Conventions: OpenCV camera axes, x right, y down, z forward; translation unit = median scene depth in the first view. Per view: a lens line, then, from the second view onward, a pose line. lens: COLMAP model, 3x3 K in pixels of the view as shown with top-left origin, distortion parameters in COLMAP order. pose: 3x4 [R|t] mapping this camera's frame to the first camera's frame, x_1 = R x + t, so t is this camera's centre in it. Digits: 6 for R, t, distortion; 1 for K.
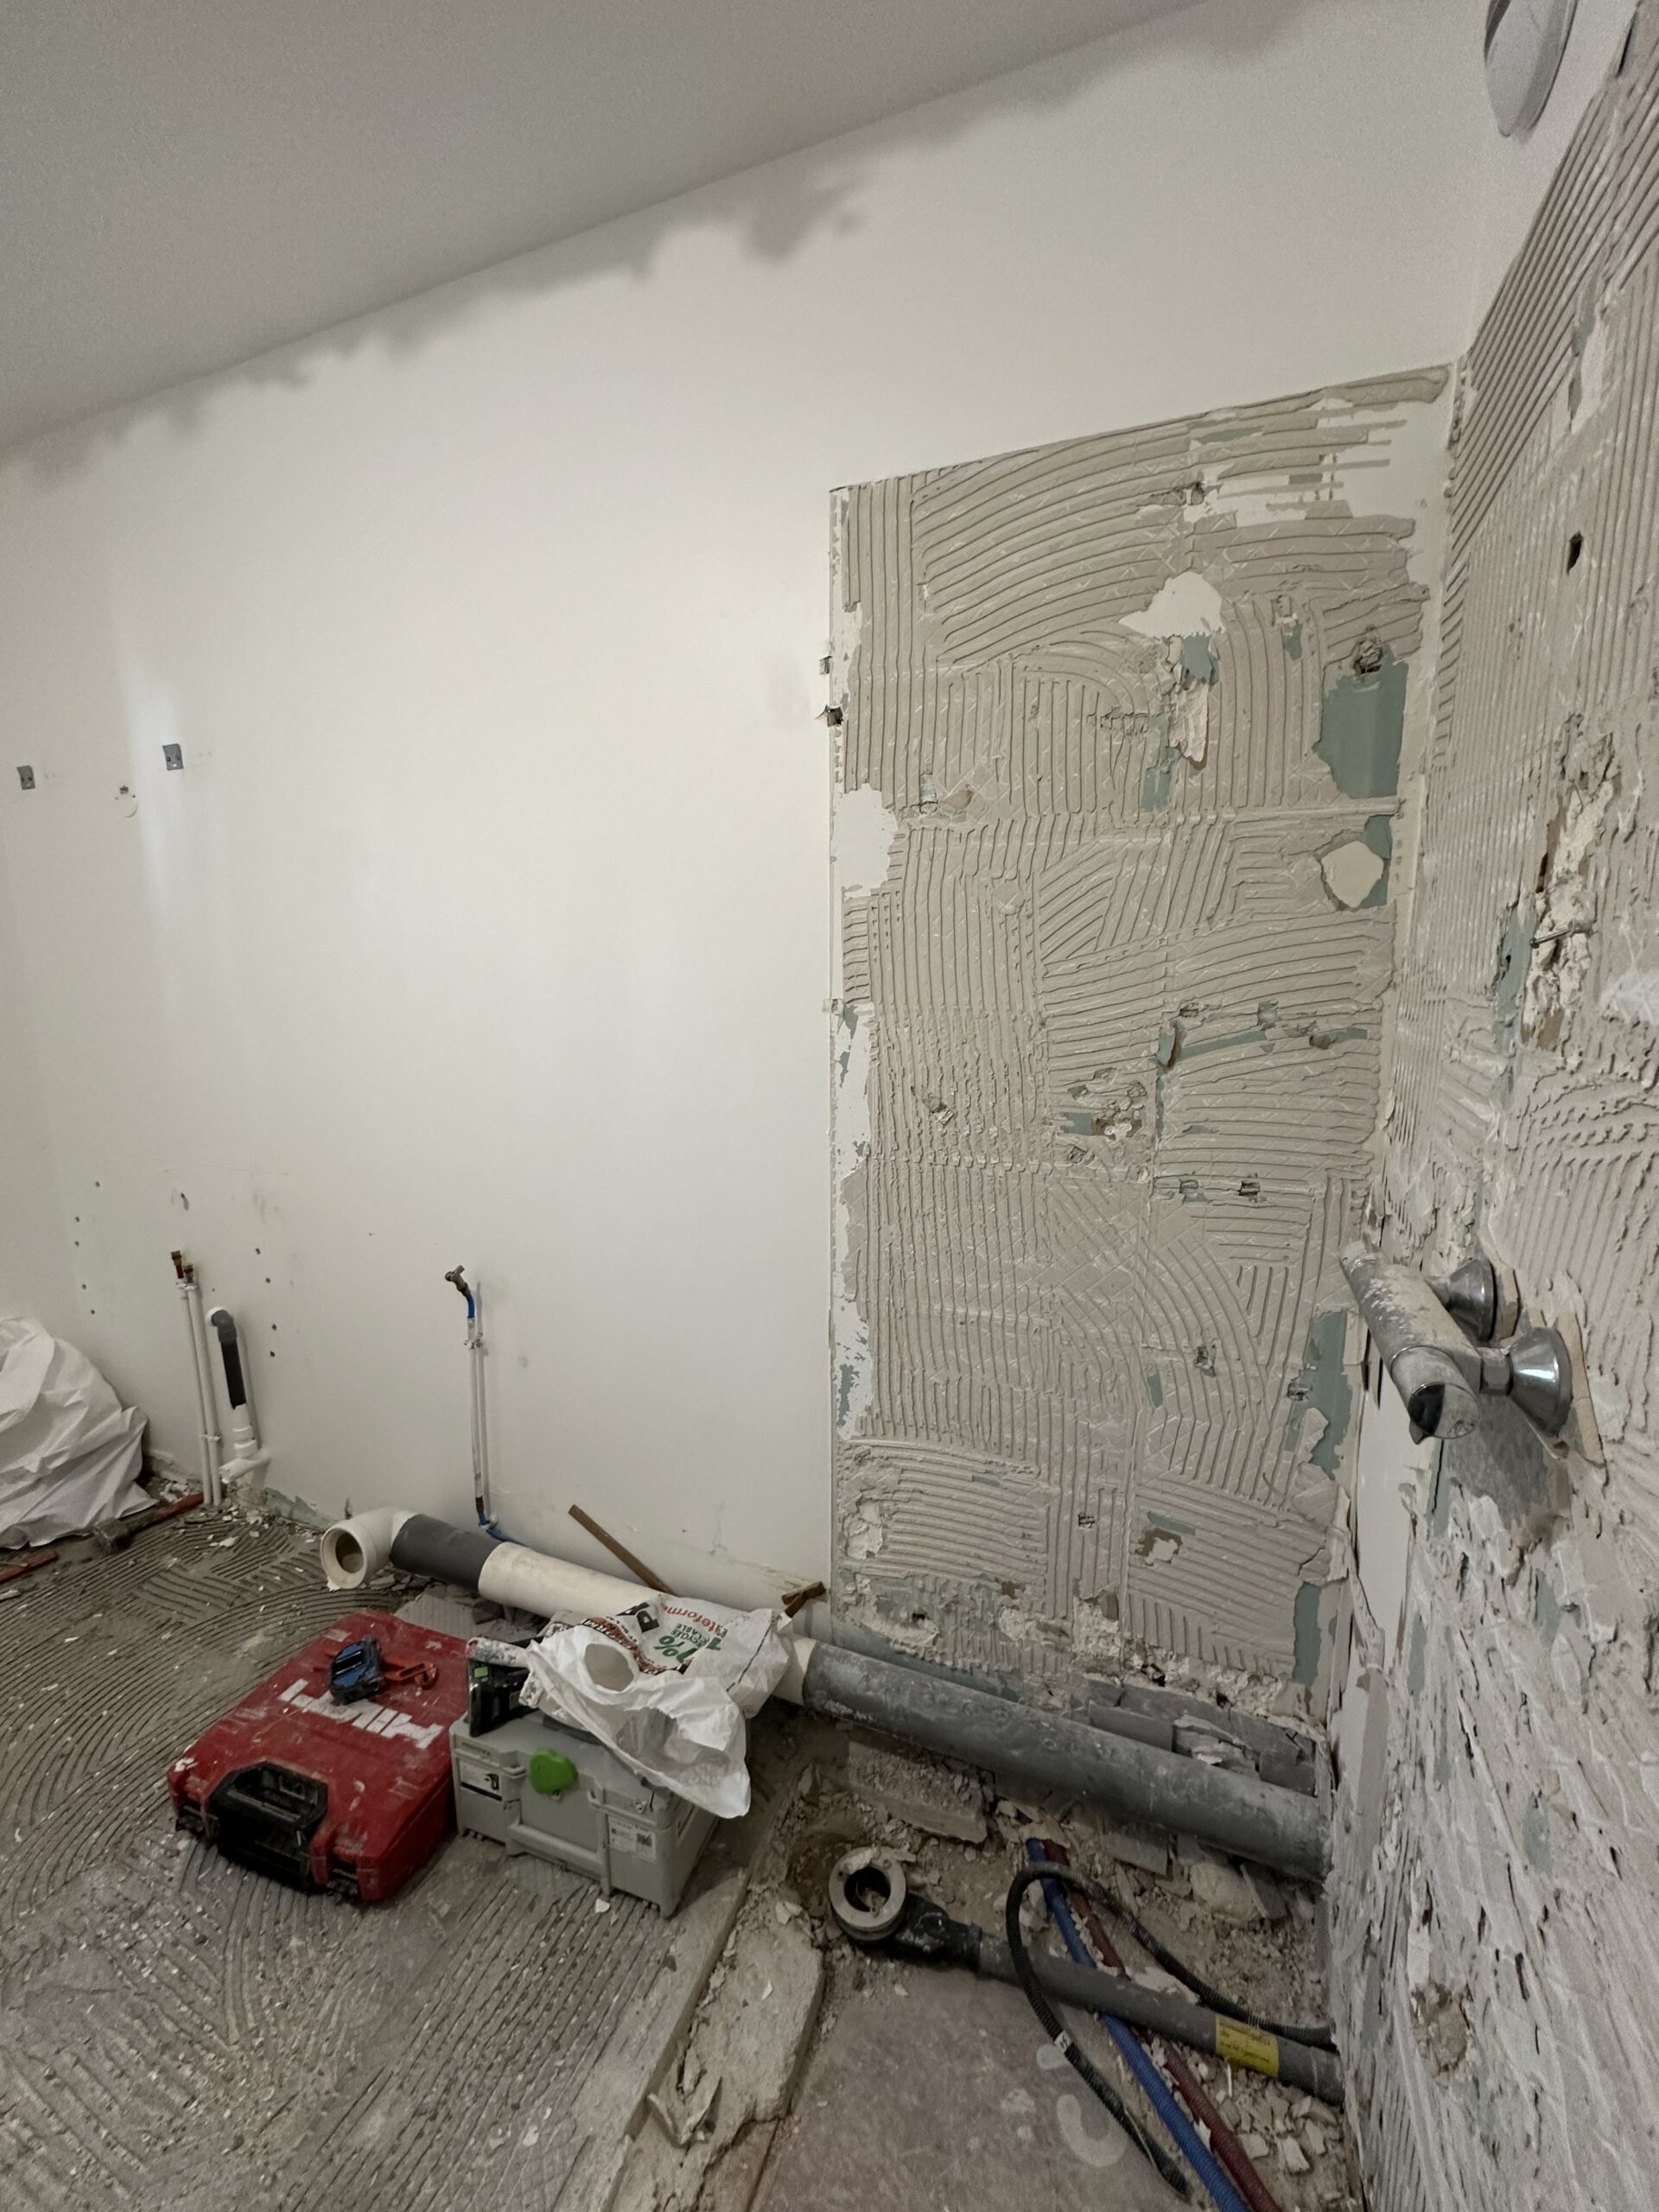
lens RADIAL K [[883.0, 0, 830.7], [0, 883.0, 1106.4], [0, 0, 1]] dist [-0.002257, 0.000374]
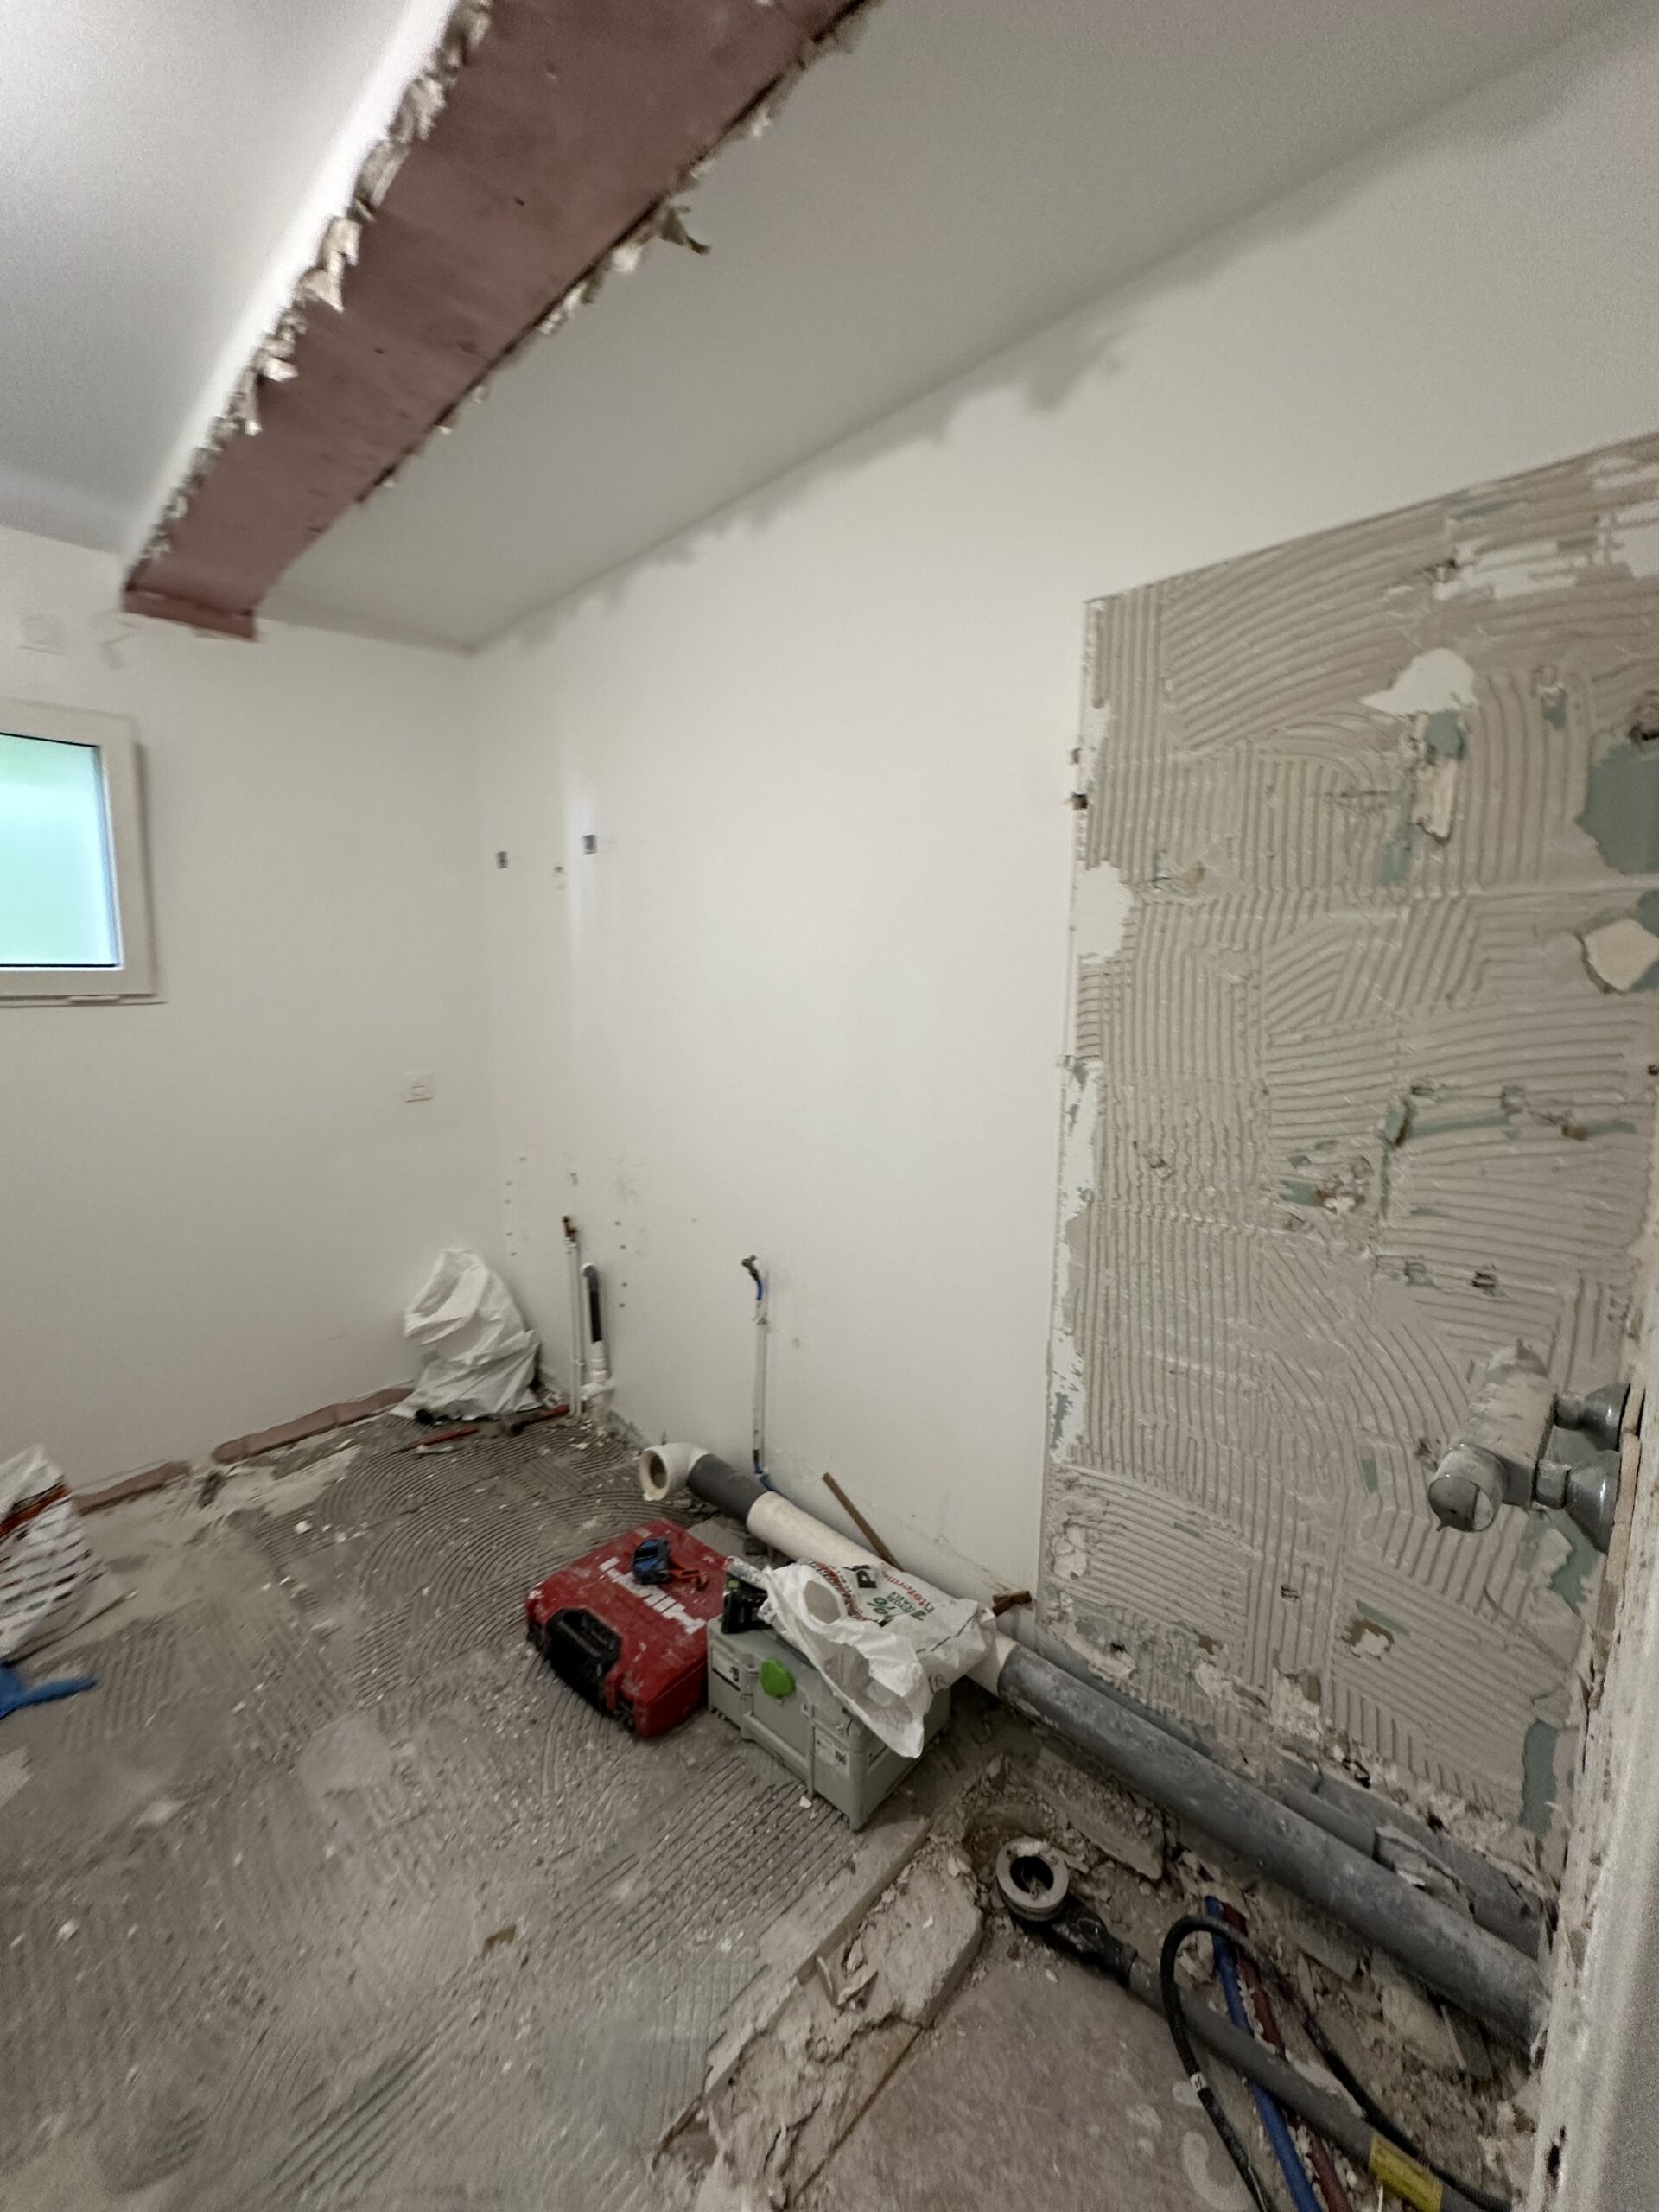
lens RADIAL K [[883.0, 0, 828.9], [0, 883.0, 1106.6], [0, 0, 1]] dist [-0.002257, 0.000374]
pose [[0.927781, 0.066725, -0.367110, 0.151226], [-0.072981, 0.997328, -0.003169, -0.036900], [0.365918, 0.029732, 0.930172, -0.136423]]
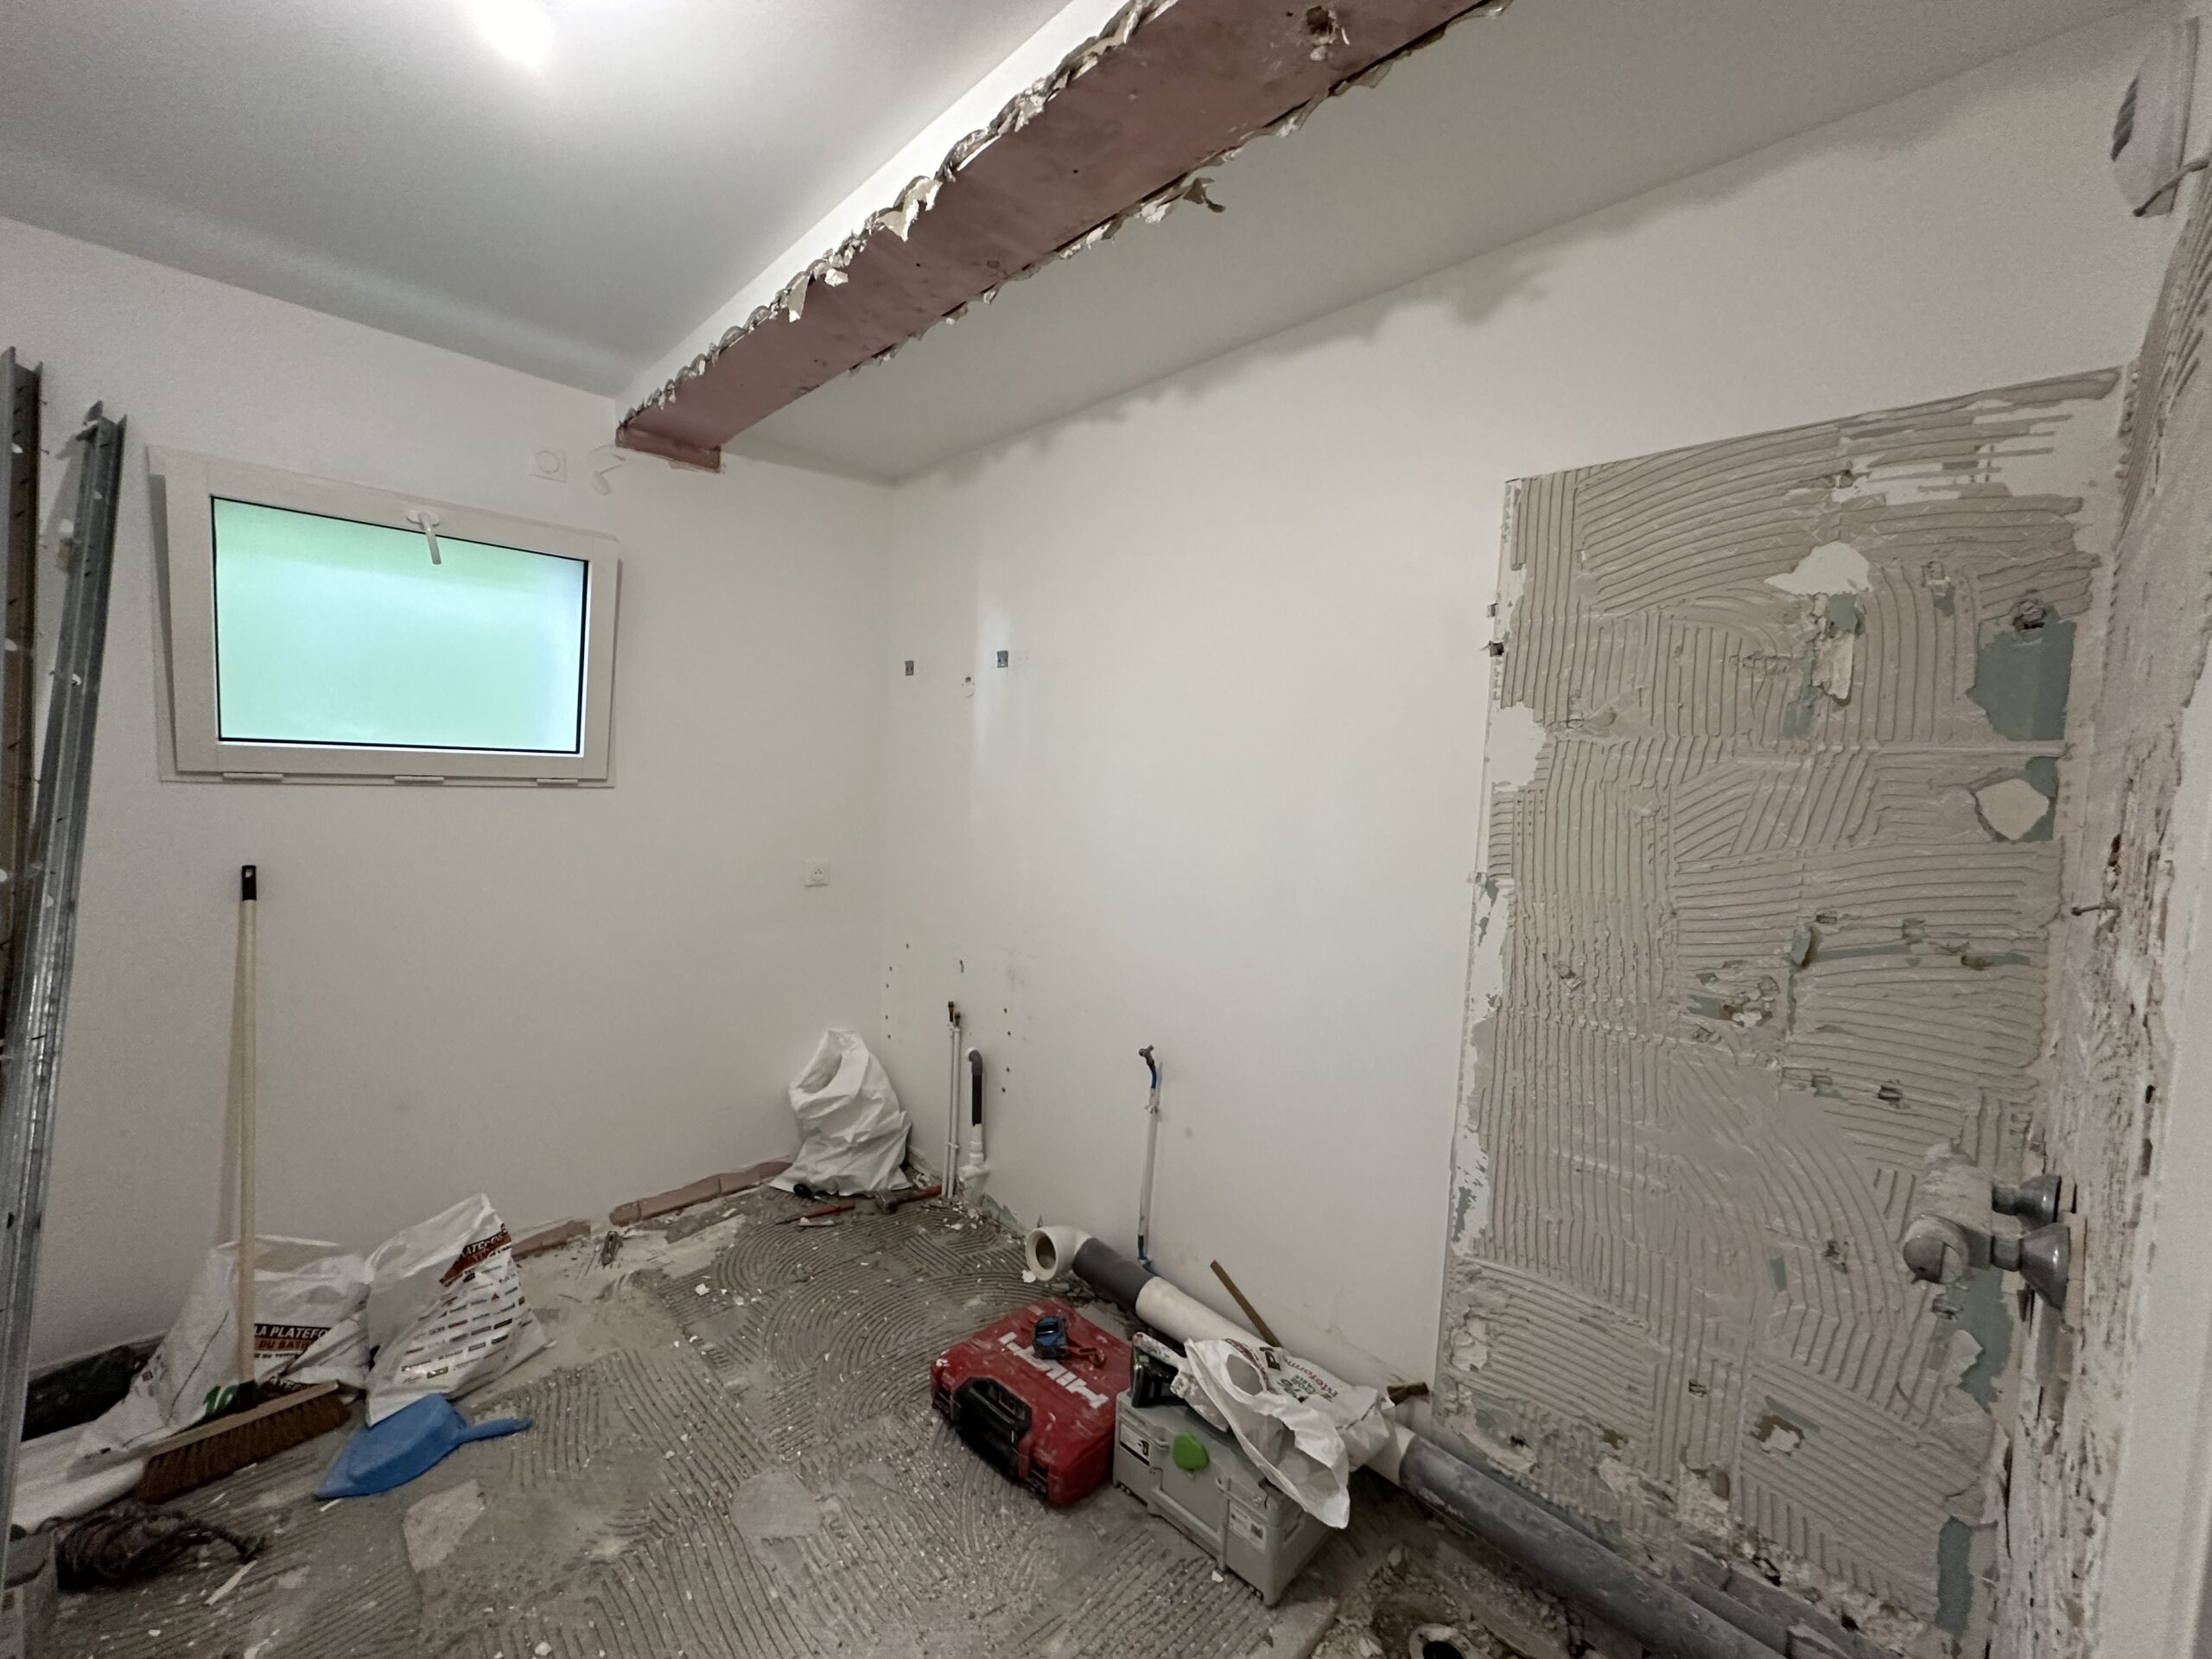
lens RADIAL K [[883.0, 0, 1106.3], [0, 883.0, 833.6], [0, 0, 1]] dist [-0.002257, 0.000374]
pose [[0.914469, 0.074508, -0.397738, 0.016131], [-0.116794, 0.989671, -0.083134, -0.016106], [0.387435, 0.122477, 0.913725, -0.341951]]
